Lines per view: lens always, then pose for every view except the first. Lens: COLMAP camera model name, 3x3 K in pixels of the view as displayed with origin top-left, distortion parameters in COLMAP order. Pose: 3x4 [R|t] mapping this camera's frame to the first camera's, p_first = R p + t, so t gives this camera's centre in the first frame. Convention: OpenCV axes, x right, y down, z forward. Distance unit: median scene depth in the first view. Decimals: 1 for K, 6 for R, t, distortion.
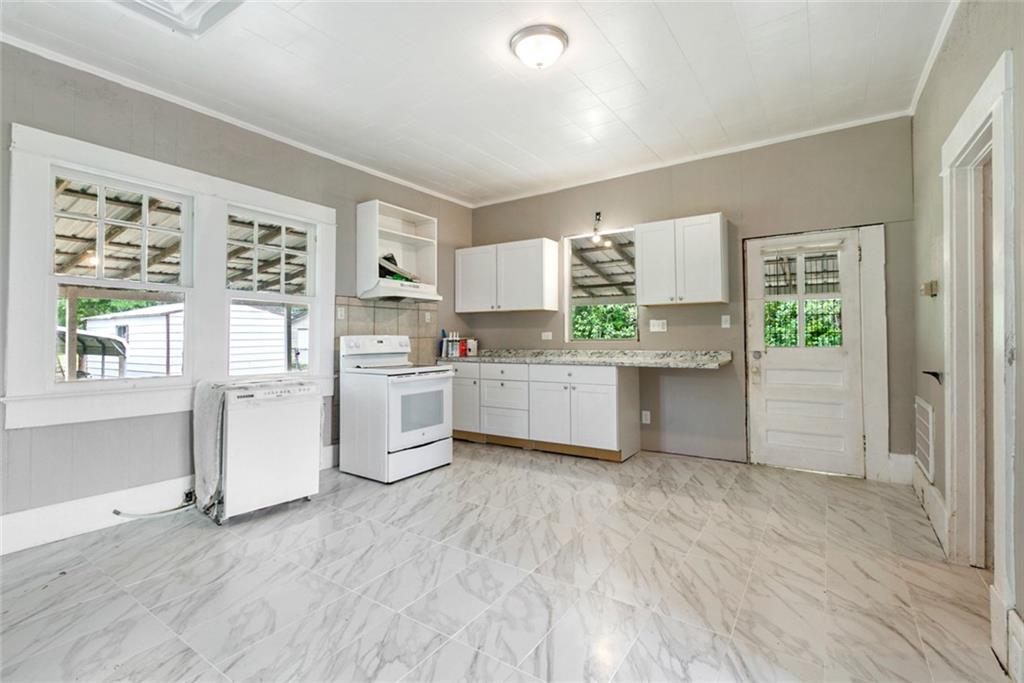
lens RADIAL K [[476.7, 0, 506.3], [0, 476.7, 335.5], [0, 0, 1]] dist [-0.003688, -0.000171]
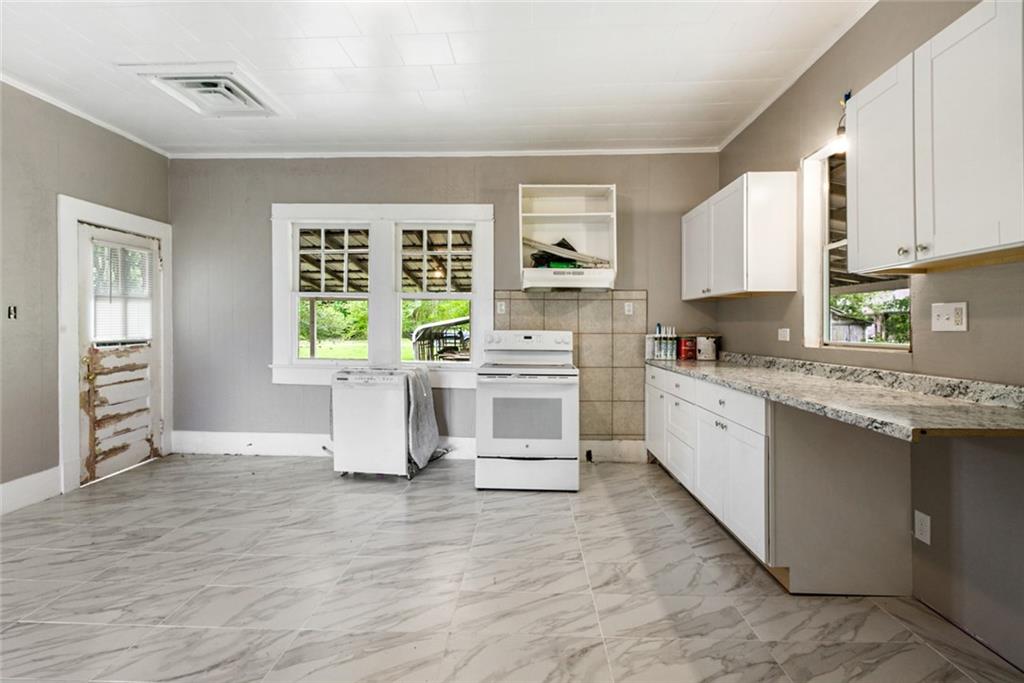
lens RADIAL K [[476.7, 0, 507.9], [0, 476.7, 334.7], [0, 0, 1]] dist [-0.003688, -0.000171]
pose [[0.517668, 0.022330, -0.855290, 0.526401], [-0.005460, 0.999725, 0.022796, -0.013552], [0.855564, -0.007131, 0.517648, 0.511263]]
